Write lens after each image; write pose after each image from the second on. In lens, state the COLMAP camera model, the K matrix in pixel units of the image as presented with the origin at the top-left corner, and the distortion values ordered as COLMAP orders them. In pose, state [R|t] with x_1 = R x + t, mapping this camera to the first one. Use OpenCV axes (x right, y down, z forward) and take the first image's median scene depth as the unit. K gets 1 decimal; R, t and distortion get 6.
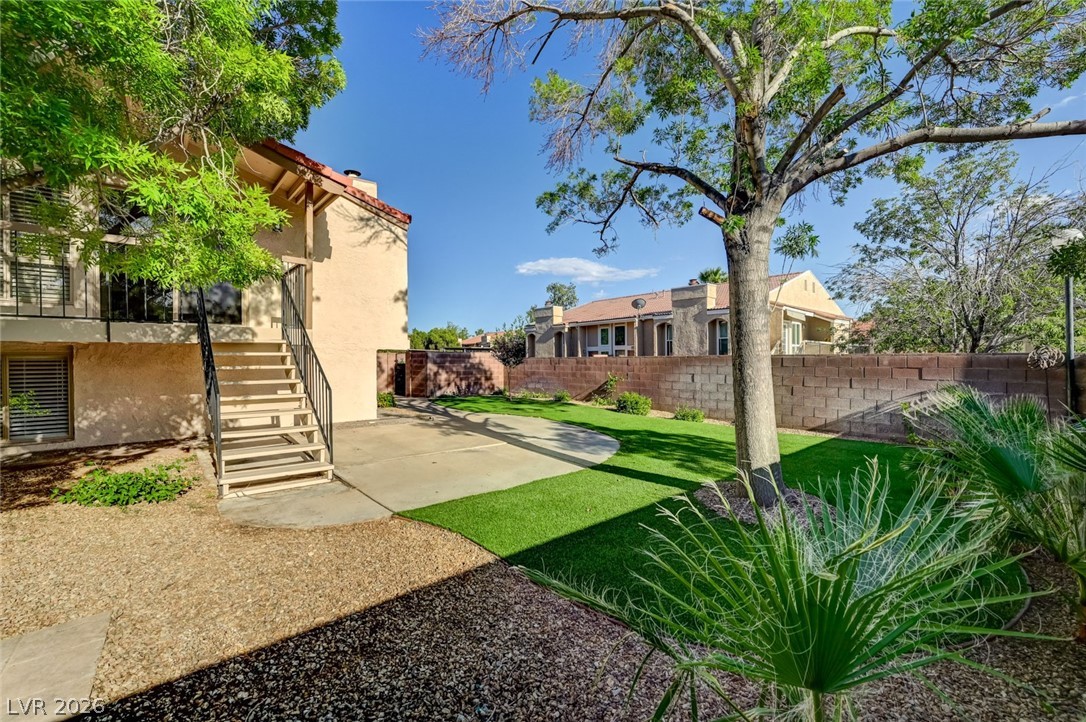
lens RADIAL K [[440.1, 0, 543.0], [0, 440.1, 361.0], [0, 0, 1]] dist [-0.000640, -0.000350]
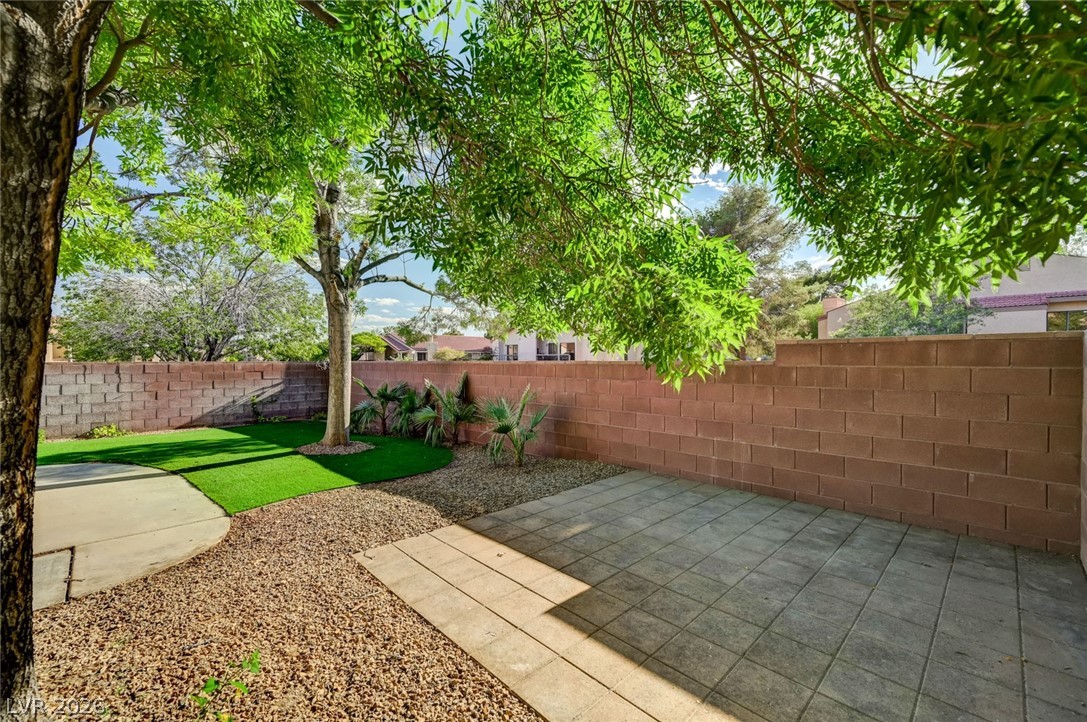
lens RADIAL K [[440.5, 0, 543.5], [0, 440.5, 361.0], [0, 0, 1]] dist [-0.000640, -0.000350]
pose [[-0.055510, 0.003166, 0.998453, -0.362058], [0.004823, 0.999984, -0.002903, -0.005548], [-0.998446, 0.004654, -0.055524, 0.072258]]
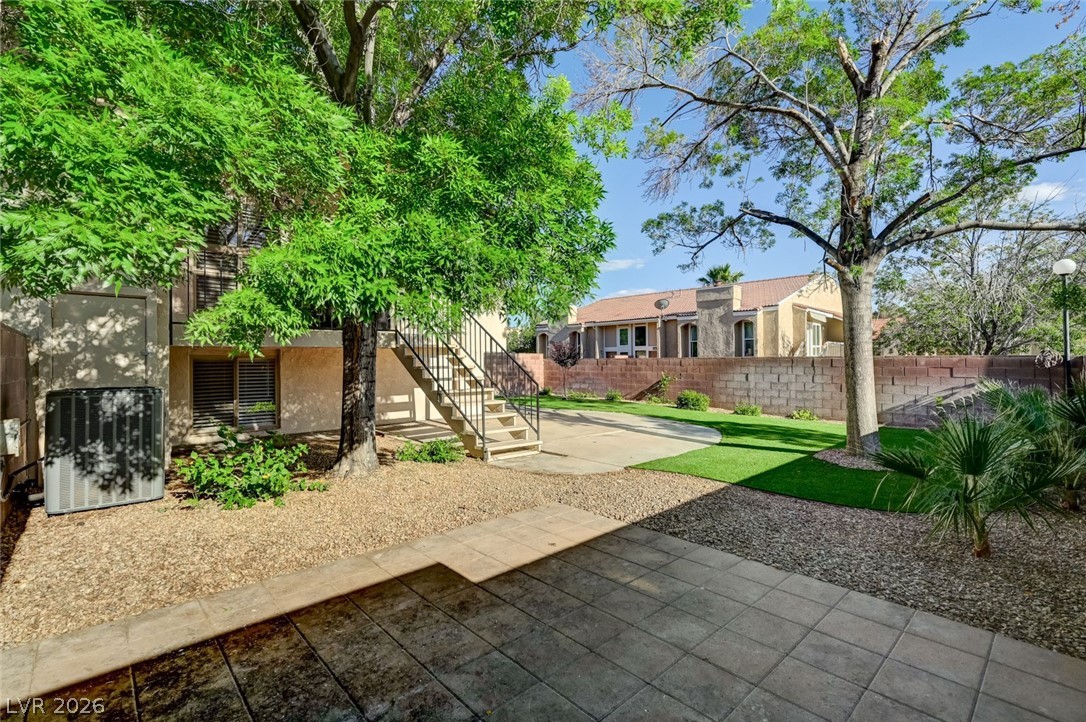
lens RADIAL K [[484.7, 0, 553.7], [0, 484.7, 357.4], [0, 0, 1]] dist [0.000266, 0.000756]
pose [[0.998486, 0.000020, 0.054999, -0.165135], [0.000492, 0.999957, -0.009288, -0.000263], [-0.054997, 0.009301, 0.998443, -0.146165]]
